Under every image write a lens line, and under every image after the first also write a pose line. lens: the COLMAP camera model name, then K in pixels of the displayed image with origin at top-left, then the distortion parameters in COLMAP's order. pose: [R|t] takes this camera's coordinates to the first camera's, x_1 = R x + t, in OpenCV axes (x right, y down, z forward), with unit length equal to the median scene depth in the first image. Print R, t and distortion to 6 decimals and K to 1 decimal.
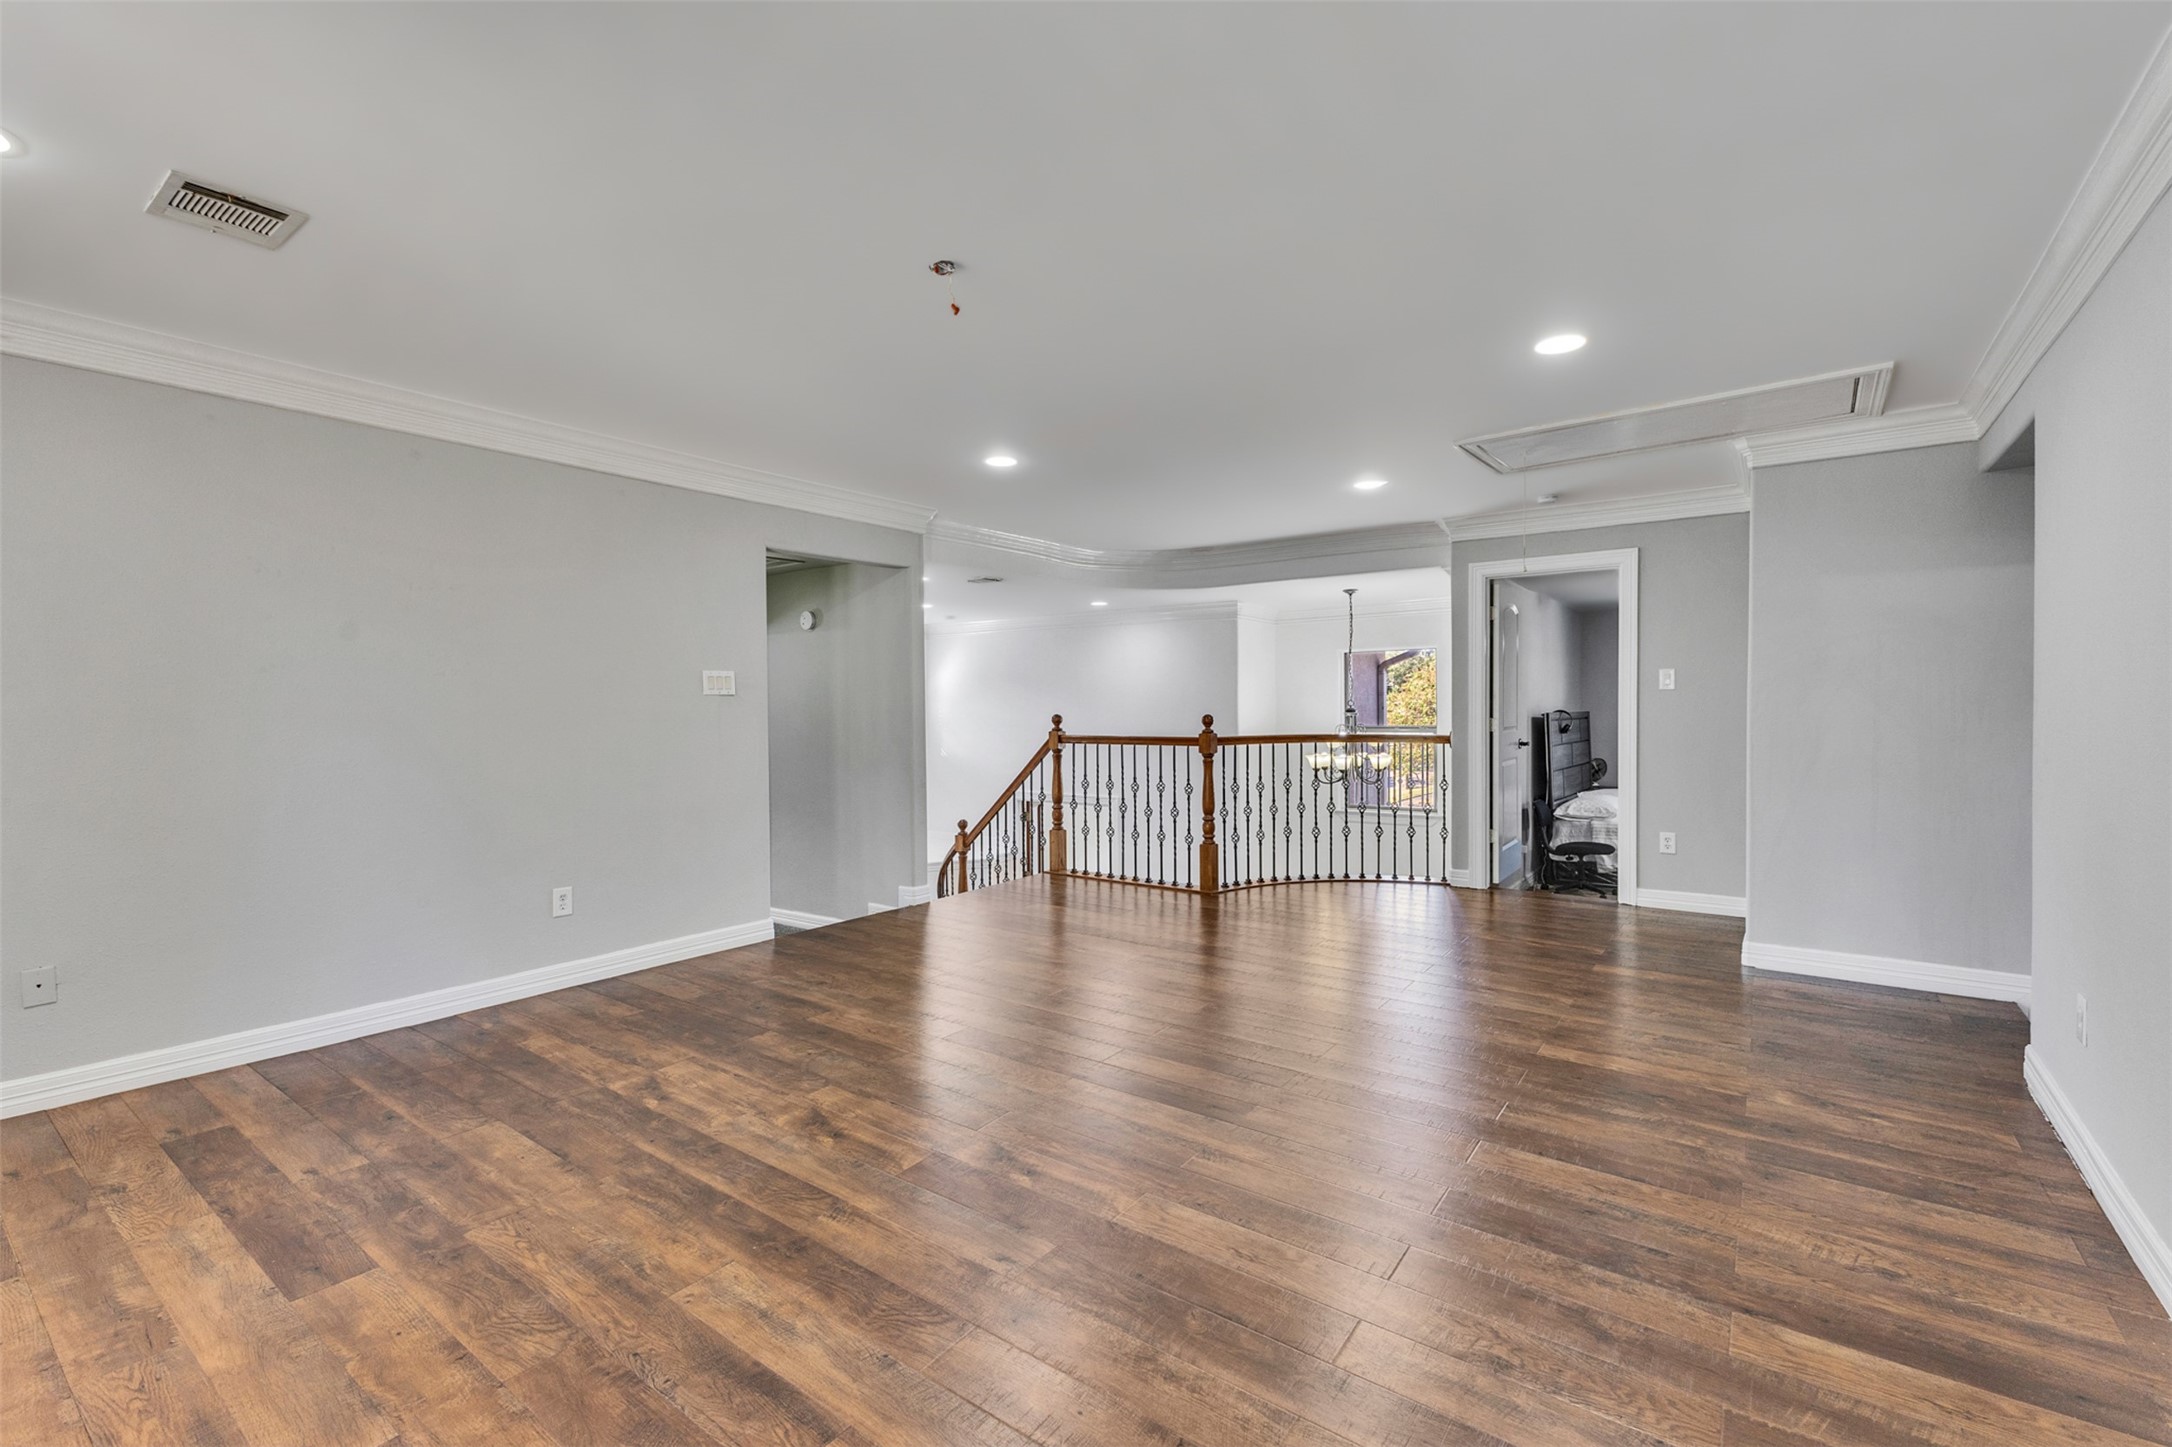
lens RADIAL K [[932.6, 0, 1095.0], [0, 932.6, 718.6], [0, 0, 1]] dist [0.013278, -0.002428]
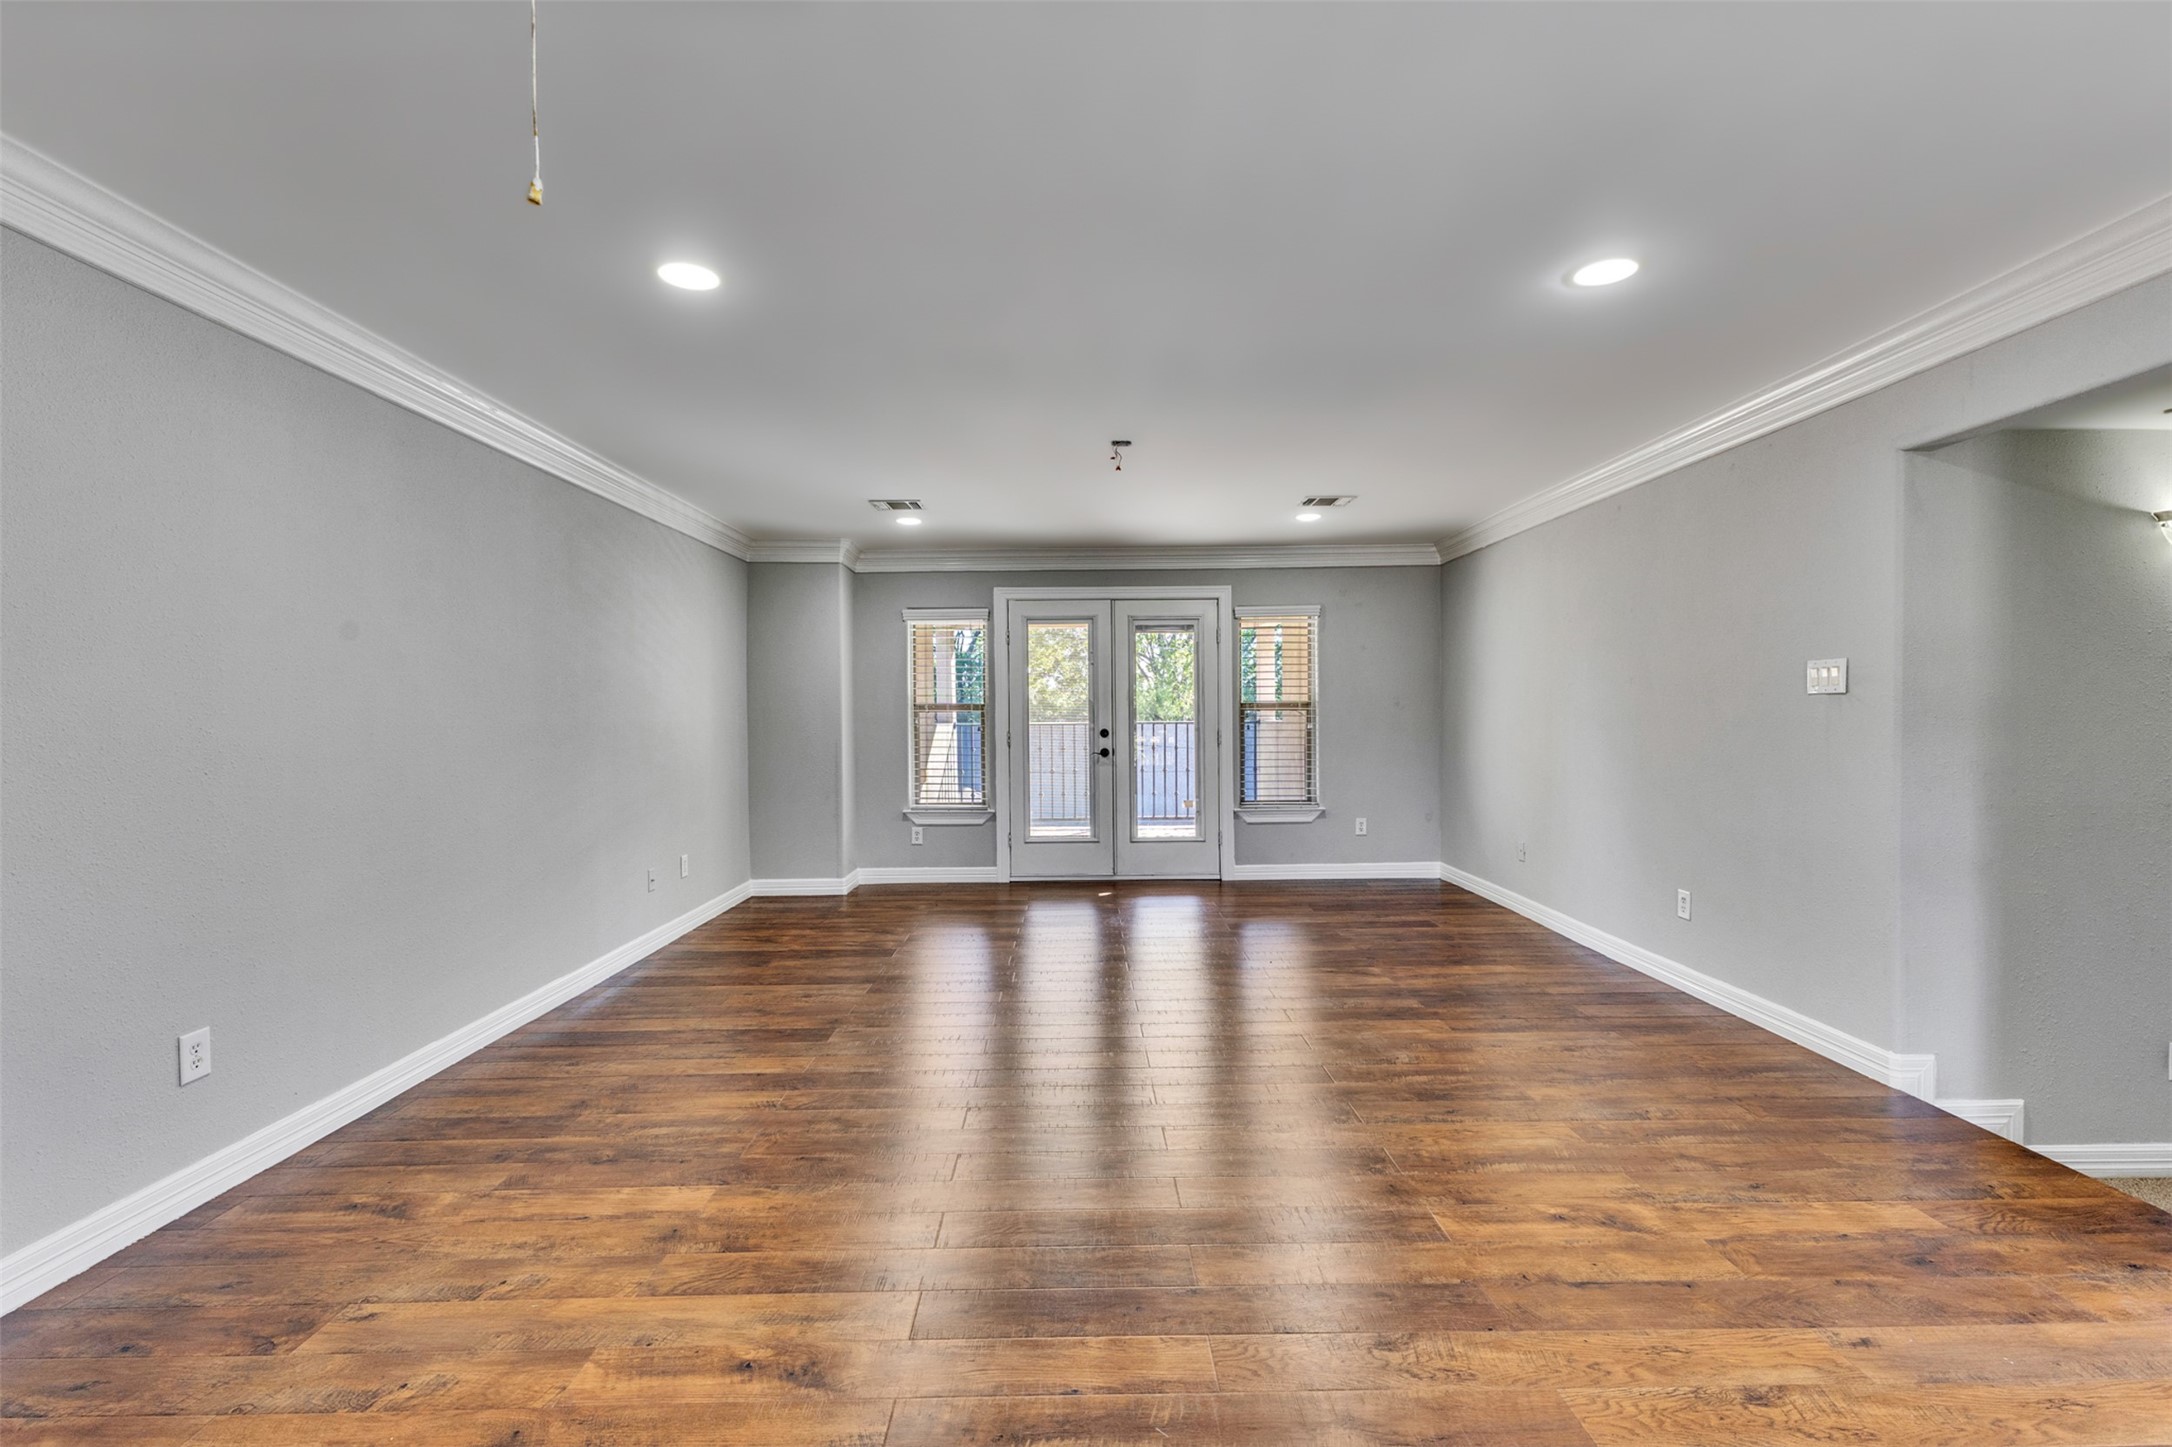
lens RADIAL K [[932.6, 0, 1085.9], [0, 932.6, 723.6], [0, 0, 1]] dist [0.013278, -0.002428]
pose [[-0.801831, 0.018947, -0.597250, 0.798503], [0.003448, 0.999627, 0.027083, -0.040931], [0.597541, 0.019656, -0.801597, 2.089680]]
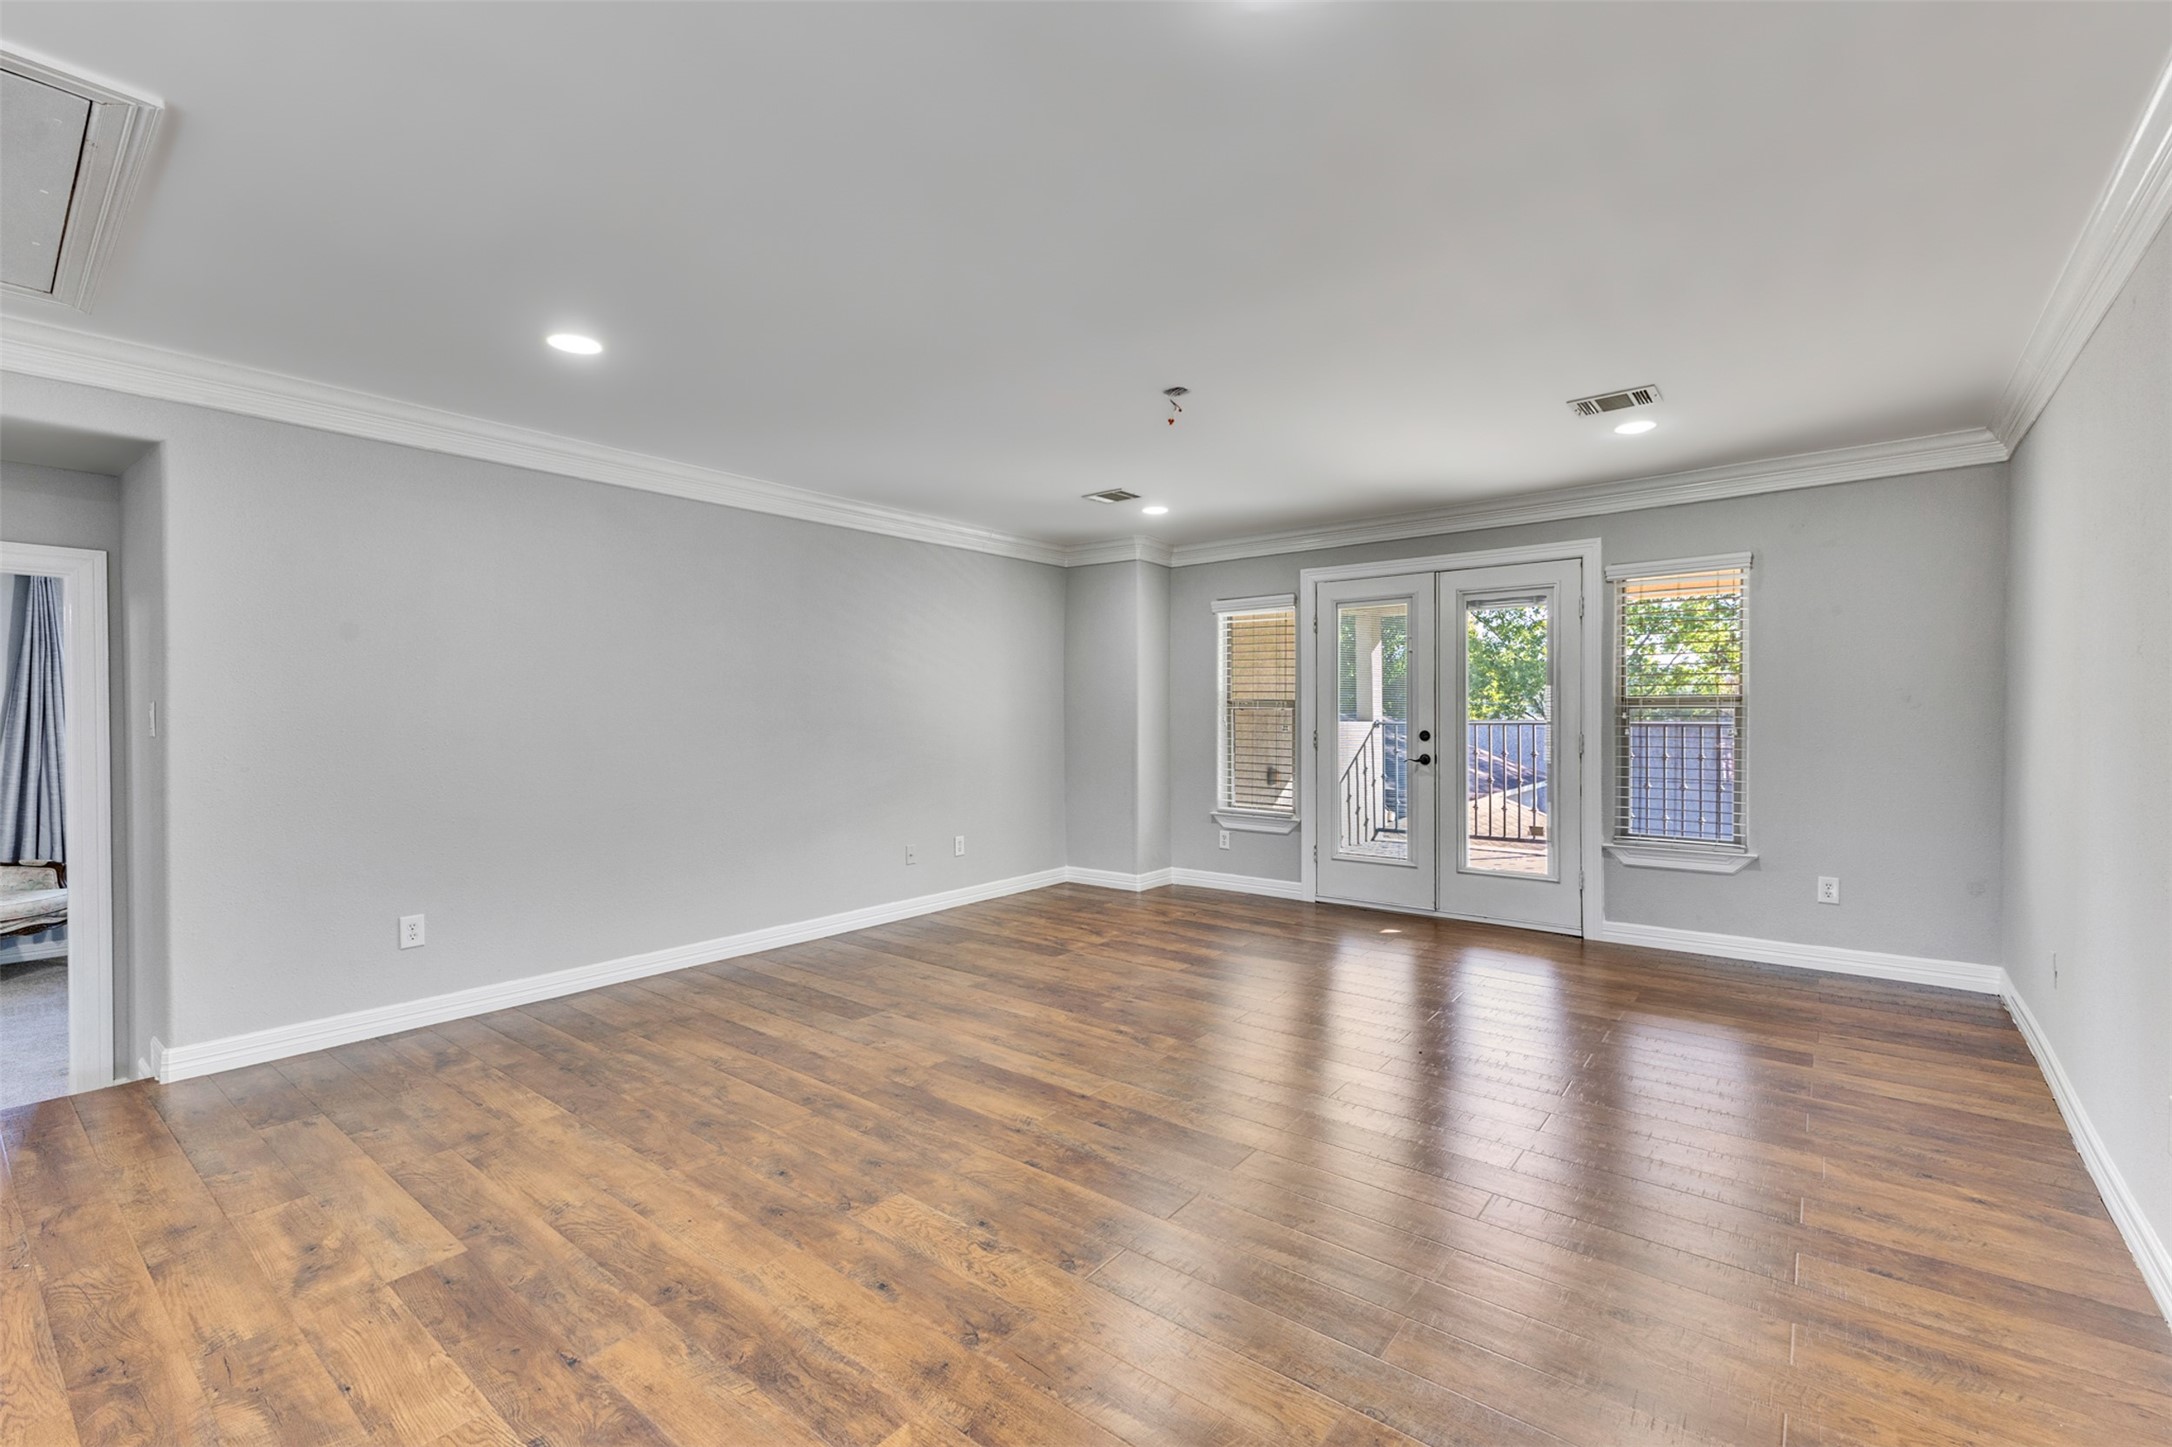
lens RADIAL K [[932.6, 0, 1086.0], [0, 932.6, 716.9], [0, 0, 1]] dist [0.013278, -0.002428]
pose [[-0.998972, 0.008618, 0.044507, -0.076241], [0.009493, 0.999765, 0.019480, -0.035377], [-0.044328, 0.019883, -0.998819, 2.190085]]
